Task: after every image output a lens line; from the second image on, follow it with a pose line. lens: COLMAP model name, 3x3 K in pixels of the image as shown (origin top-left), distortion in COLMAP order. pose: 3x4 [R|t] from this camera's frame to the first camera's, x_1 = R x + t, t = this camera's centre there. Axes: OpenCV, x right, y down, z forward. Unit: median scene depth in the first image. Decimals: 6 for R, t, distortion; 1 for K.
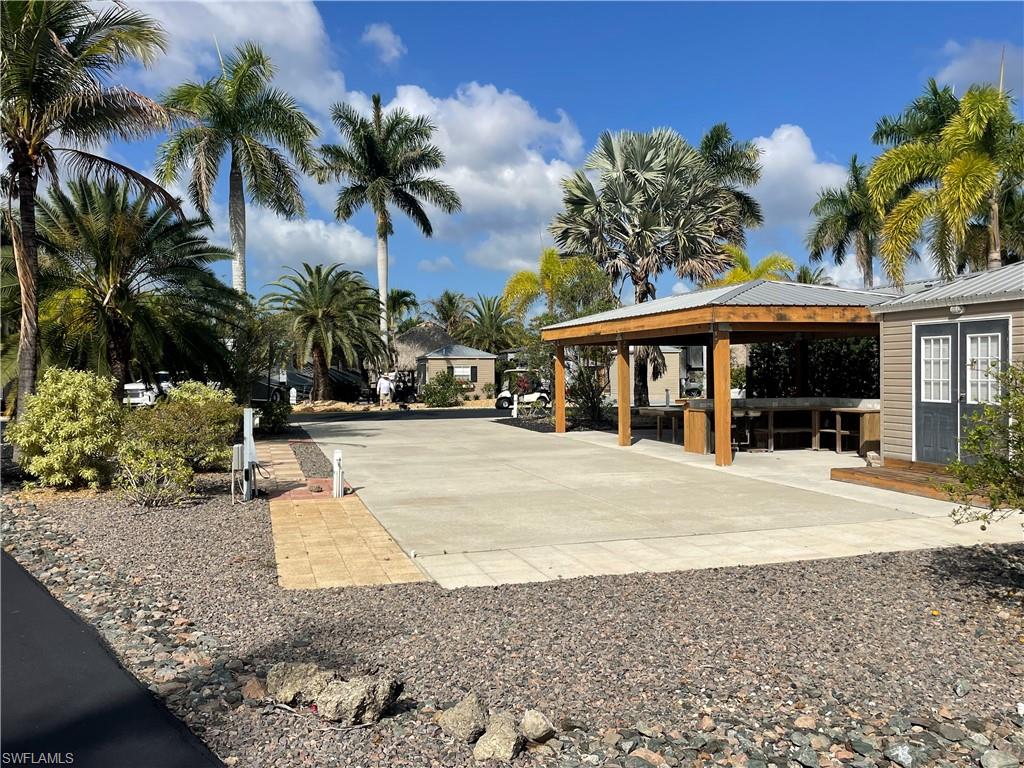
lens RADIAL K [[835.8, 0, 515.2], [0, 835.8, 385.9], [0, 0, 1]] dist [0.107121, -0.149264]
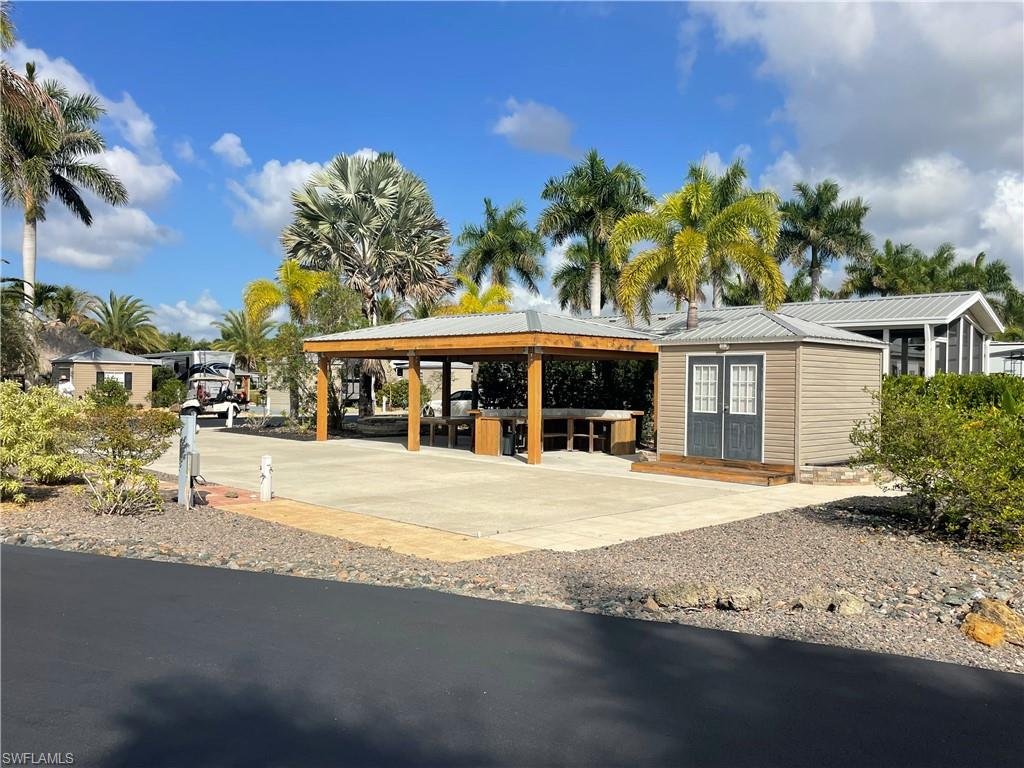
lens RADIAL K [[834.9, 0, 509.5], [0, 834.9, 385.8], [0, 0, 1]] dist [0.111233, -0.168574]
pose [[0.887318, 0.020292, 0.460712, -0.299025], [-0.014350, 0.999763, -0.016395, 0.001790], [-0.460935, 0.007936, 0.887398, -0.045575]]
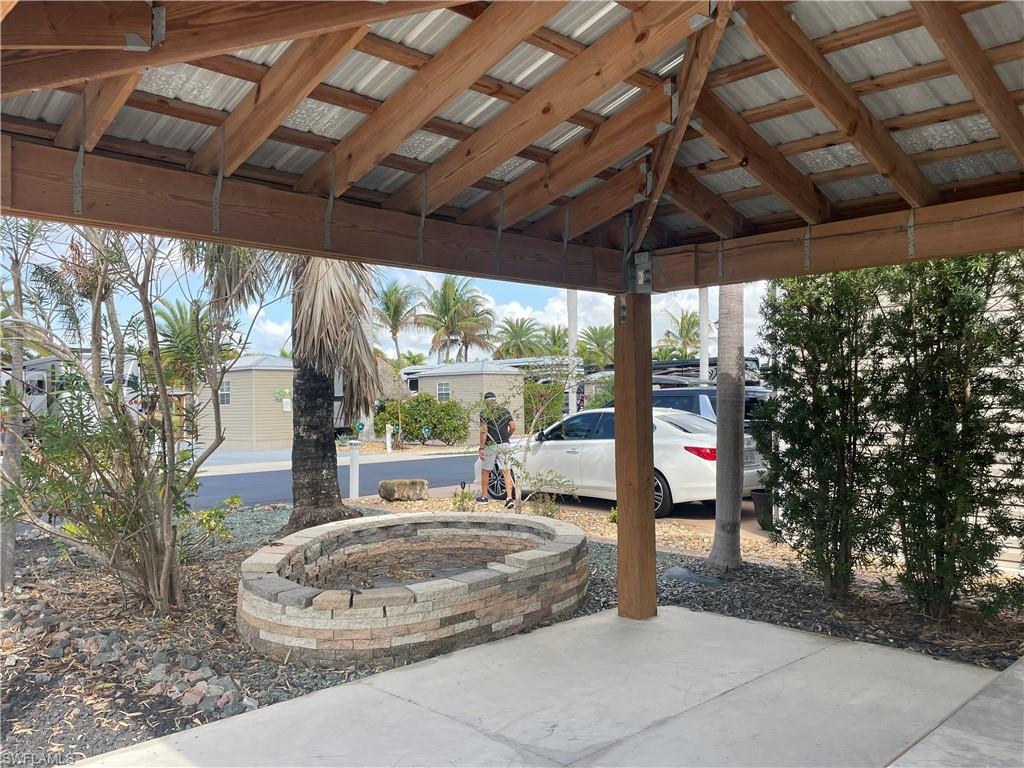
lens RADIAL K [[835.8, 0, 515.2], [0, 835.8, 385.9], [0, 0, 1]] dist [0.107121, -0.149264]
pose [[0.888976, 0.014378, 0.457728, 0.026078], [0.004072, 0.999219, -0.039295, -0.008789], [-0.457936, 0.036796, 0.888223, 0.884115]]
